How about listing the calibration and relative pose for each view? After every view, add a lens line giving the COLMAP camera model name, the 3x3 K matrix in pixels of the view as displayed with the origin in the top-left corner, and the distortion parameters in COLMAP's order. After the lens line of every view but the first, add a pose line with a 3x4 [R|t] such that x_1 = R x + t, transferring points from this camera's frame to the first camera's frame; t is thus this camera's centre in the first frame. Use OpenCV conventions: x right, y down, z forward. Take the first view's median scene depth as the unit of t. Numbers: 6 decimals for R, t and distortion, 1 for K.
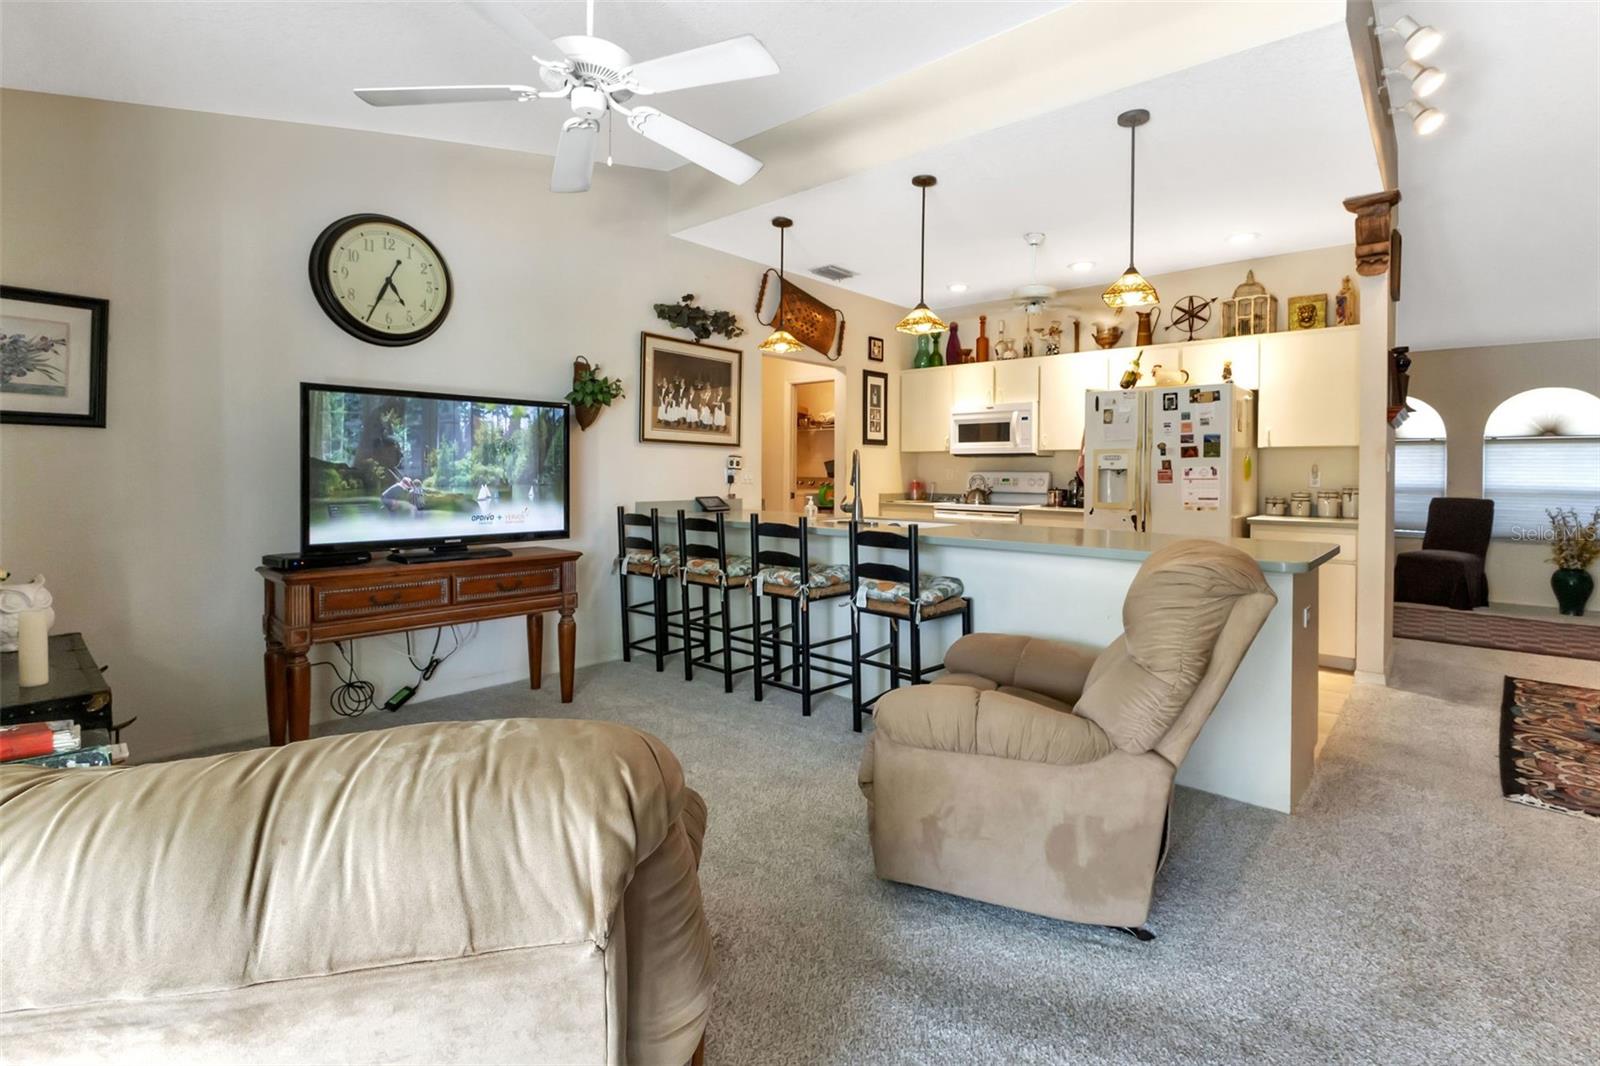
lens RADIAL K [[714.7, 0, 805.4], [0, 714.7, 507.2], [0, 0, 1]] dist [0.000107, 0.007915]
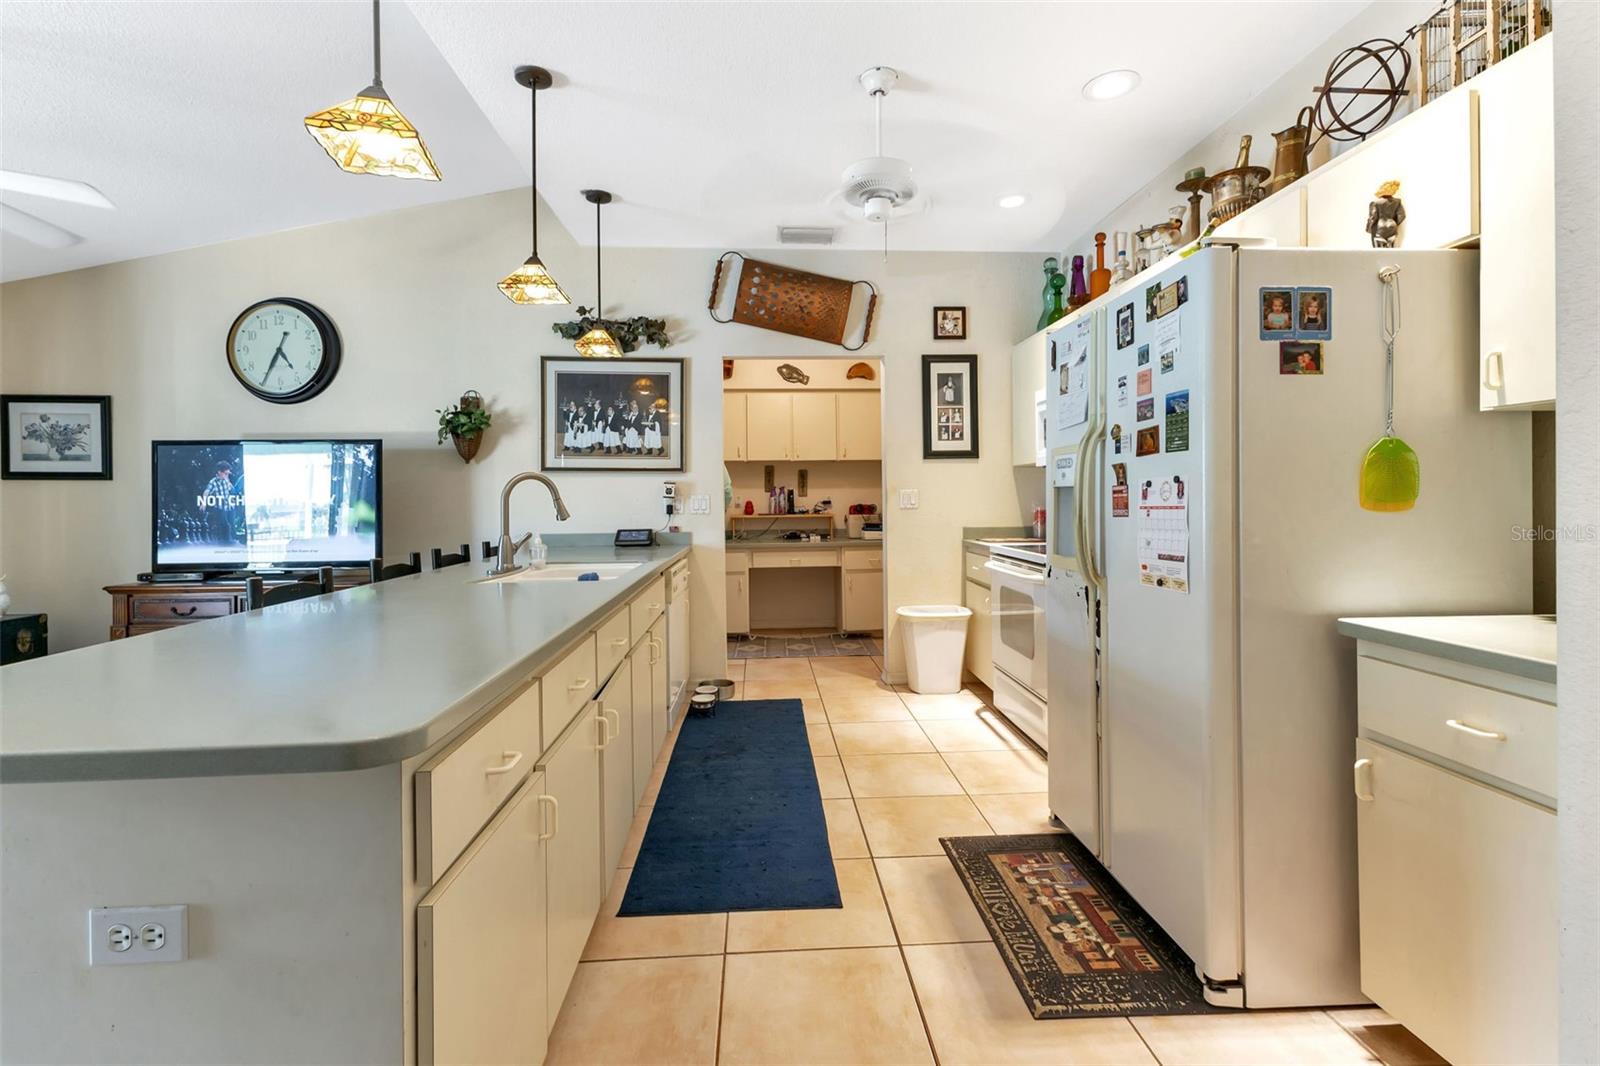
lens RADIAL K [[696.1, 0, 717.8], [0, 696.1, 515.5], [0, 0, 1]] dist [0.021070, -0.000015]
pose [[0.718096, 0.001903, -0.695941, 0.572092], [-0.019252, 0.999668, -0.017131, -0.020618], [0.695678, 0.025700, 0.717894, 0.483783]]
